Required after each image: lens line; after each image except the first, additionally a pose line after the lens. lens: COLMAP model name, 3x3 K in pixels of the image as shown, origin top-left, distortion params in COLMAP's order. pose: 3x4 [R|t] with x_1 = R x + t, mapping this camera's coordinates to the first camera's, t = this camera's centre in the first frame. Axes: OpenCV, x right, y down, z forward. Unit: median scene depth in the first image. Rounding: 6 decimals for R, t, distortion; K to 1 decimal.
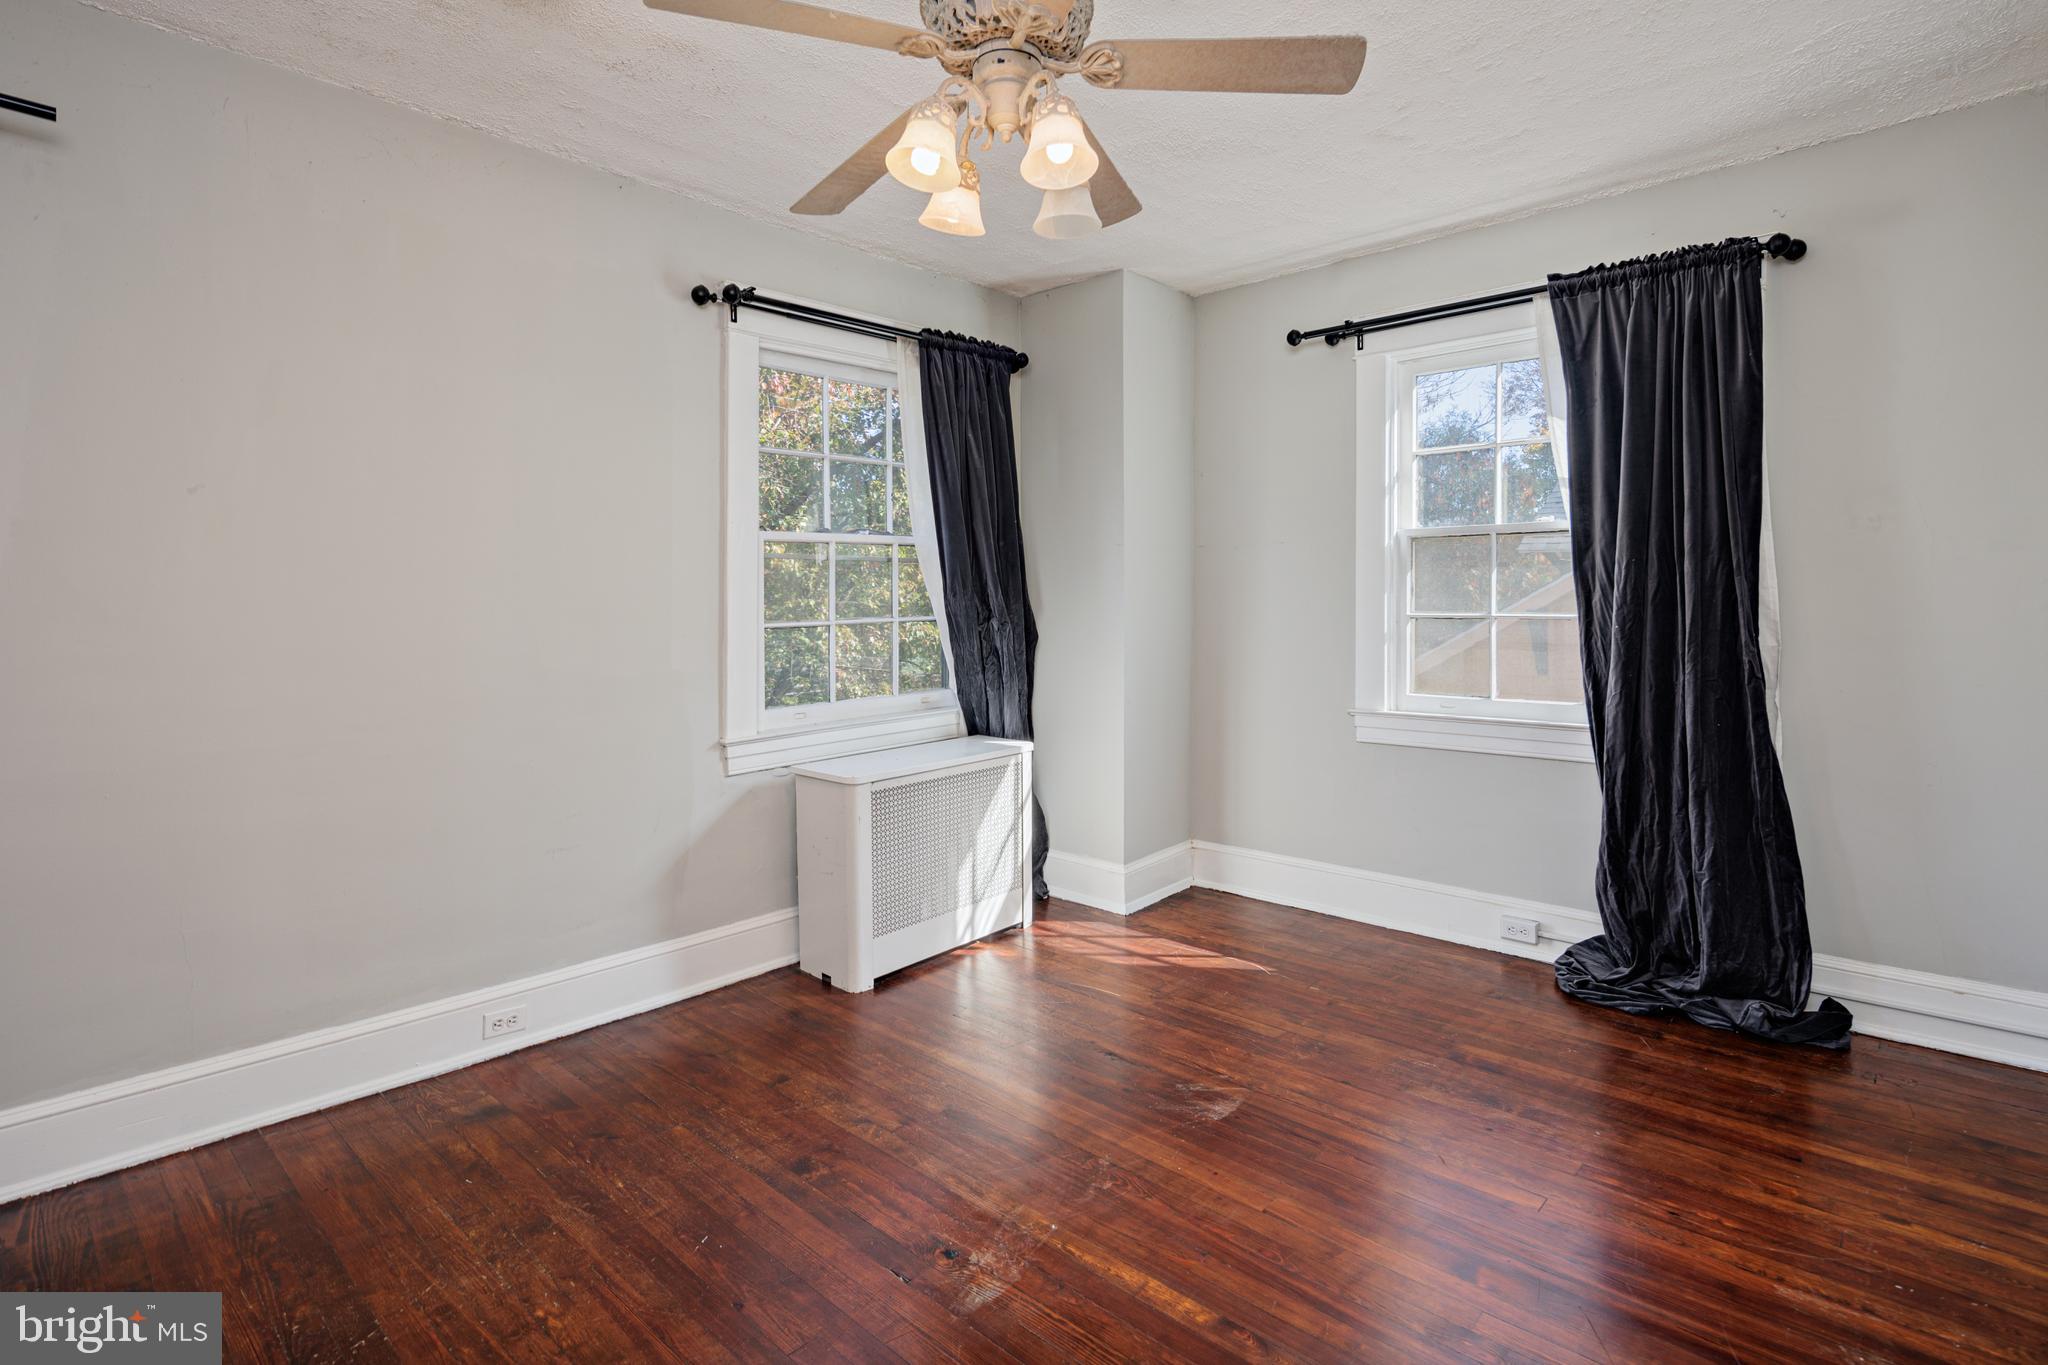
lens RADIAL K [[990.5, 0, 1020.8], [0, 990.5, 616.3], [0, 0, 1]] dist [0.000847, 0.000249]
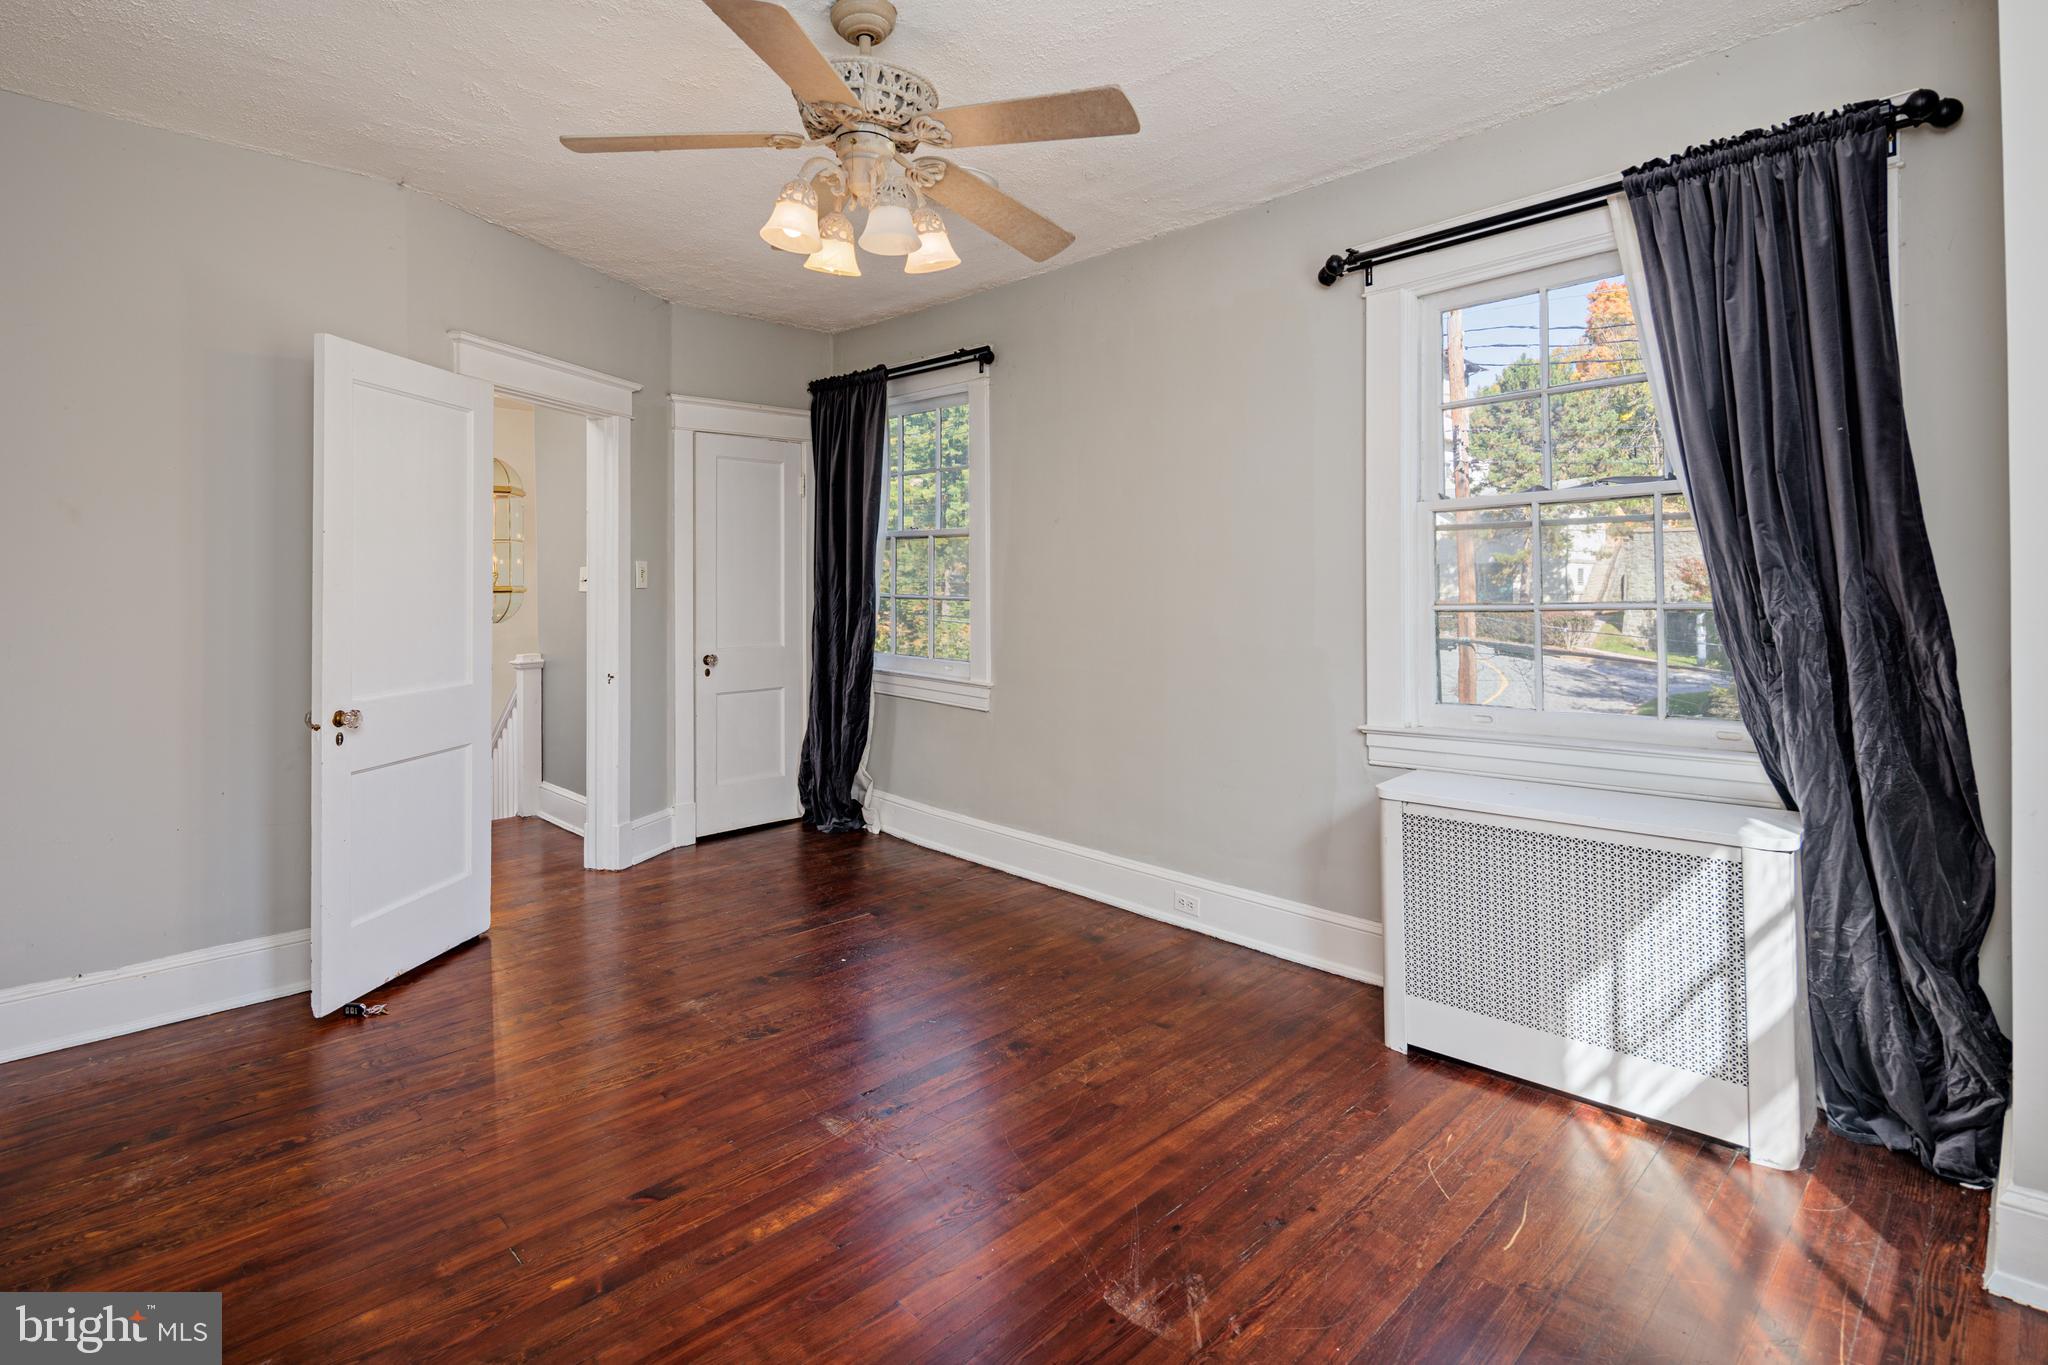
lens RADIAL K [[990.5, 0, 1018.2], [0, 990.5, 598.6], [0, 0, 1]] dist [-0.004345, -0.000619]
pose [[-0.049251, 0.013671, -0.998693, 0.676225], [-0.003288, 0.999899, 0.013850, -0.011341], [0.998781, 0.003966, -0.049201, 0.715595]]
